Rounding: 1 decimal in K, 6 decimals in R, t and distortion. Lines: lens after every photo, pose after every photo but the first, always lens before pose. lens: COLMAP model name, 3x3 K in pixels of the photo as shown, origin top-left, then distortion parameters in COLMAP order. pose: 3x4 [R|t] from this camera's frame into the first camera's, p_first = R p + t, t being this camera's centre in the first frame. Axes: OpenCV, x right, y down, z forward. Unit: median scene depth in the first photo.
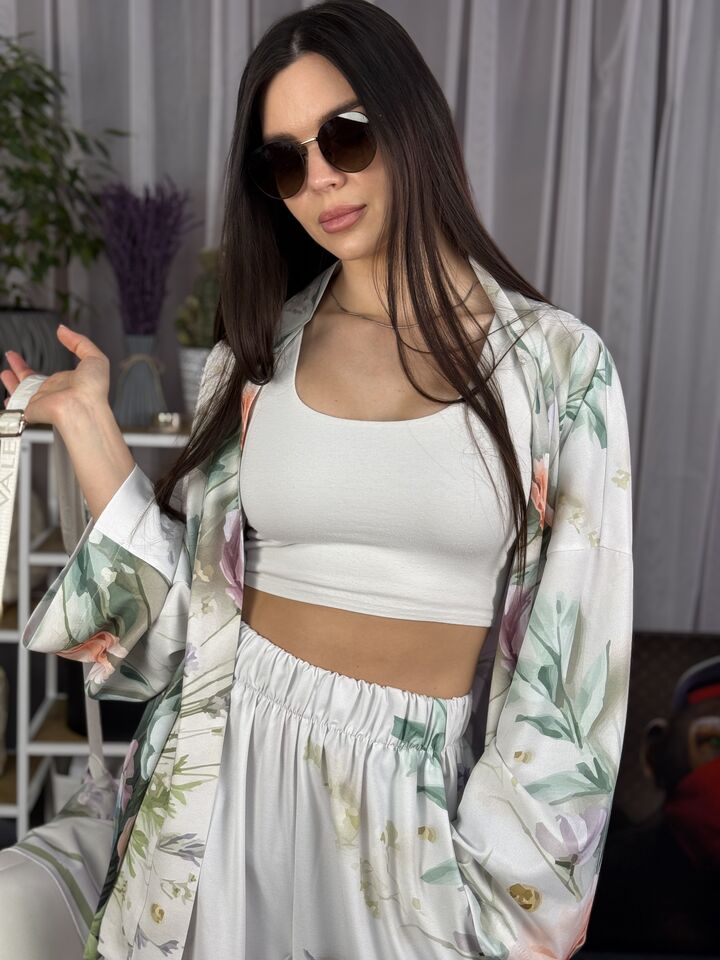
lens RADIAL K [[1336.5, 0, 357.9], [0, 1336.5, 483.2], [0, 0, 1]] dist [0.150860, -0.218678]
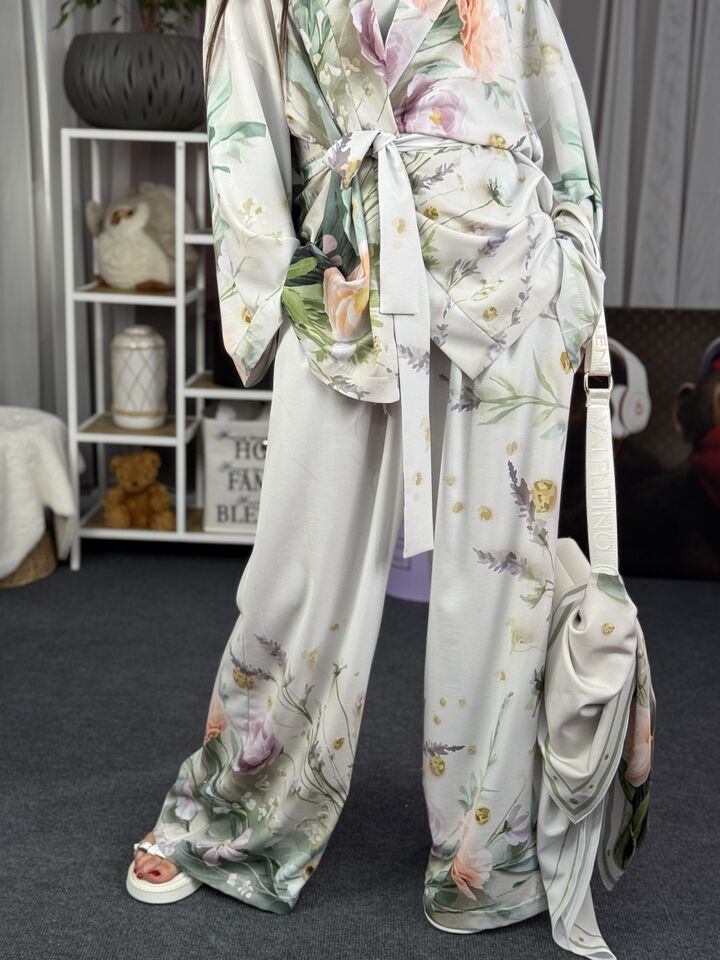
lens RADIAL K [[1336.5, 0, 357.9], [0, 1336.5, 483.2], [0, 0, 1]] dist [0.150860, -0.218678]
pose [[0.994350, 0.013765, -0.105253, 0.057614], [-0.007131, 0.997978, 0.063152, 0.200567], [0.105910, -0.062044, 0.992438, -0.262495]]
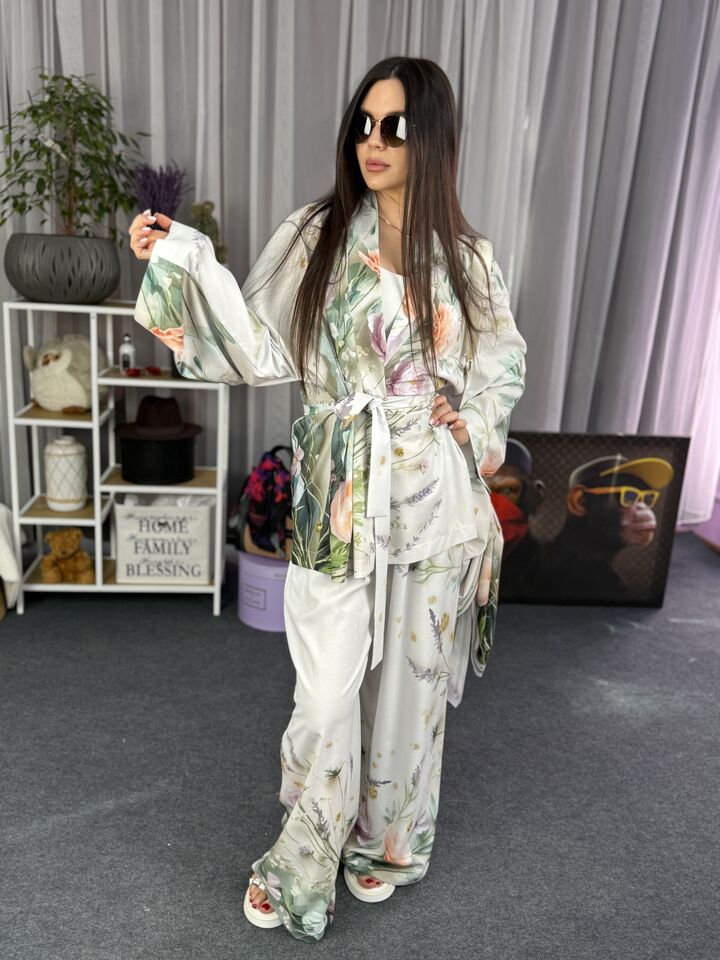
lens RADIAL K [[852.5, 0, 360.0], [0, 852.5, 480.0], [0, 0, 1]] dist [0.153624, -0.333019]
pose [[0.998532, 0.004985, 0.053929, 0.040320], [-0.010676, 0.994334, 0.105762, 0.060275], [-0.053097, -0.106183, 0.992928, -0.161174]]
